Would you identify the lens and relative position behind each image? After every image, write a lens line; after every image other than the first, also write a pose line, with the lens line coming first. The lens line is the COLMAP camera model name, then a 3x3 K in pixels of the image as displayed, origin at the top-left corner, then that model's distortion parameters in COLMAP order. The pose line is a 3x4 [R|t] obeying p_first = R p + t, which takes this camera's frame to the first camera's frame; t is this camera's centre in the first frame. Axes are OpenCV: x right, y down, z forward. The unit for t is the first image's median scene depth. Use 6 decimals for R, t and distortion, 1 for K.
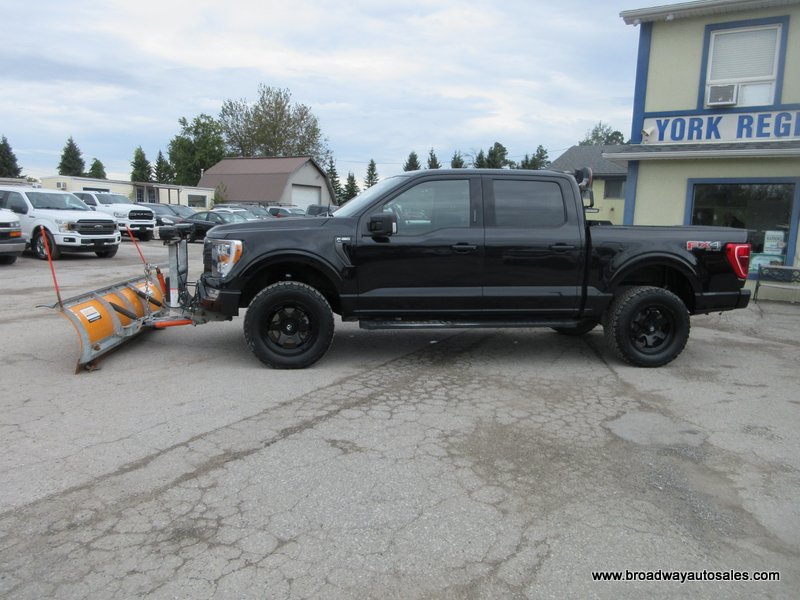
lens RADIAL K [[604.3, 0, 400.0], [0, 604.3, 300.0], [0, 0, 1]] dist [0.007989, 0.000947]
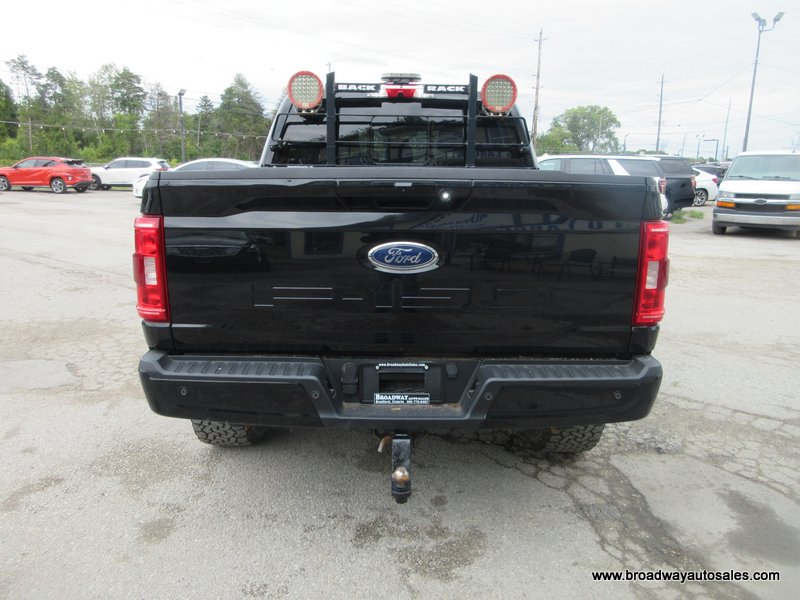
lens RADIAL K [[602.0, 0, 402.0], [0, 602.0, 300.5], [0, 0, 1]] dist [0.006657, 0.007389]
pose [[-0.153429, 0.175220, -0.972501, 0.475740], [-0.153034, 0.968066, 0.198565, -0.073041], [0.976238, 0.179291, -0.121715, 0.644200]]
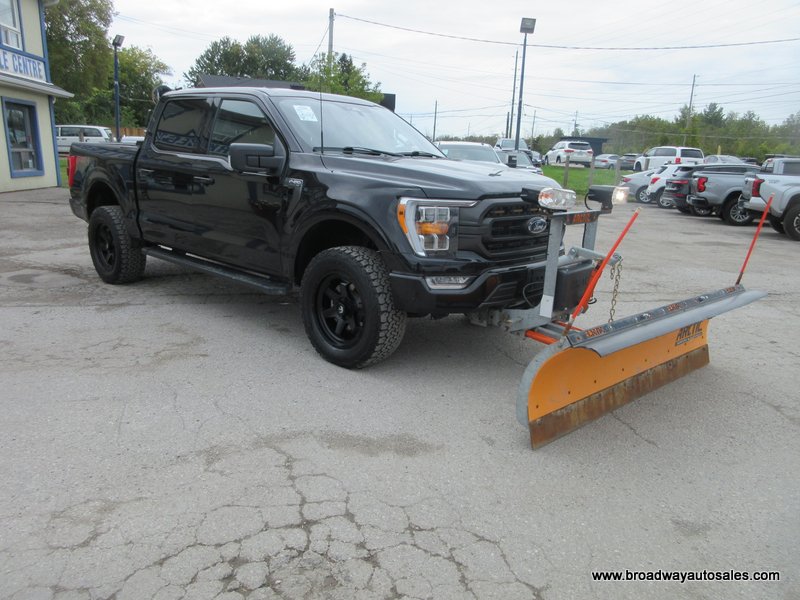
lens RADIAL K [[604.3, 0, 400.0], [0, 604.3, 300.0], [0, 0, 1]] dist [0.007989, 0.000947]
pose [[-0.620975, -0.236224, 0.747388, -0.397618], [0.052199, 0.938927, 0.340134, -0.124601], [-0.782090, 0.250228, -0.570719, 0.813759]]
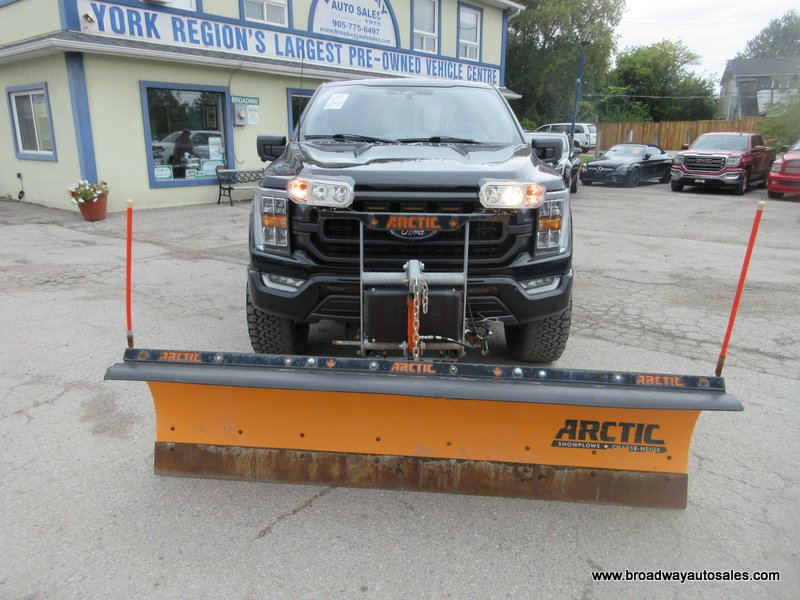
lens RADIAL K [[602.0, 0, 402.0], [0, 602.0, 300.5], [0, 0, 1]] dist [0.006657, 0.007389]
pose [[0.157198, -0.289341, 0.944230, -0.435283], [0.130139, 0.953849, 0.270622, -0.085098], [-0.978955, 0.080340, 0.187598, 0.500805]]
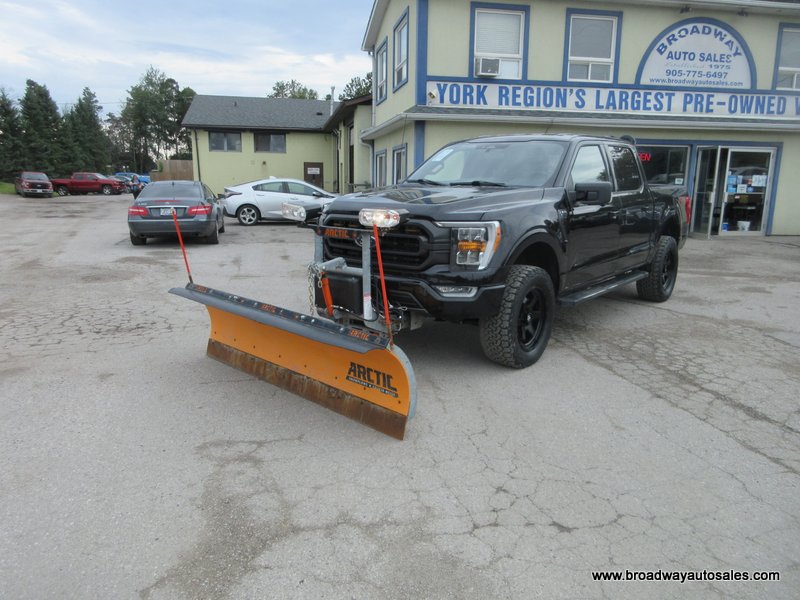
lens RADIAL K [[604.3, 0, 400.0], [0, 604.3, 300.0], [0, 0, 1]] dist [0.007989, 0.000947]
pose [[0.747955, -0.153534, 0.645748, -0.423281], [0.102140, 0.987915, 0.116581, -0.048489], [-0.655843, -0.021241, 0.754598, 0.226672]]
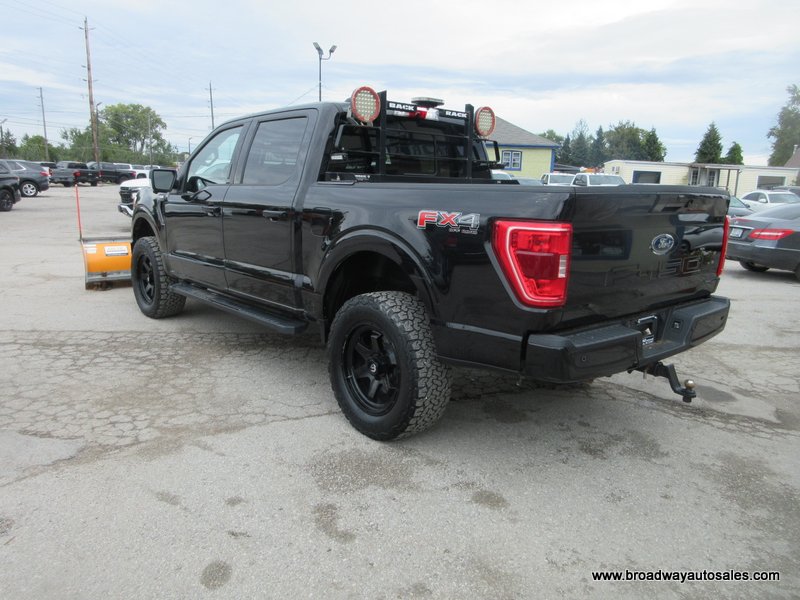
lens RADIAL K [[602.0, 0, 402.0], [0, 602.0, 300.5], [0, 0, 1]] dist [0.006657, 0.007389]
pose [[0.527062, 0.147642, -0.836903, 0.468170], [-0.129737, 0.987228, 0.092457, -0.035954], [0.839865, 0.059846, 0.539486, 0.386493]]
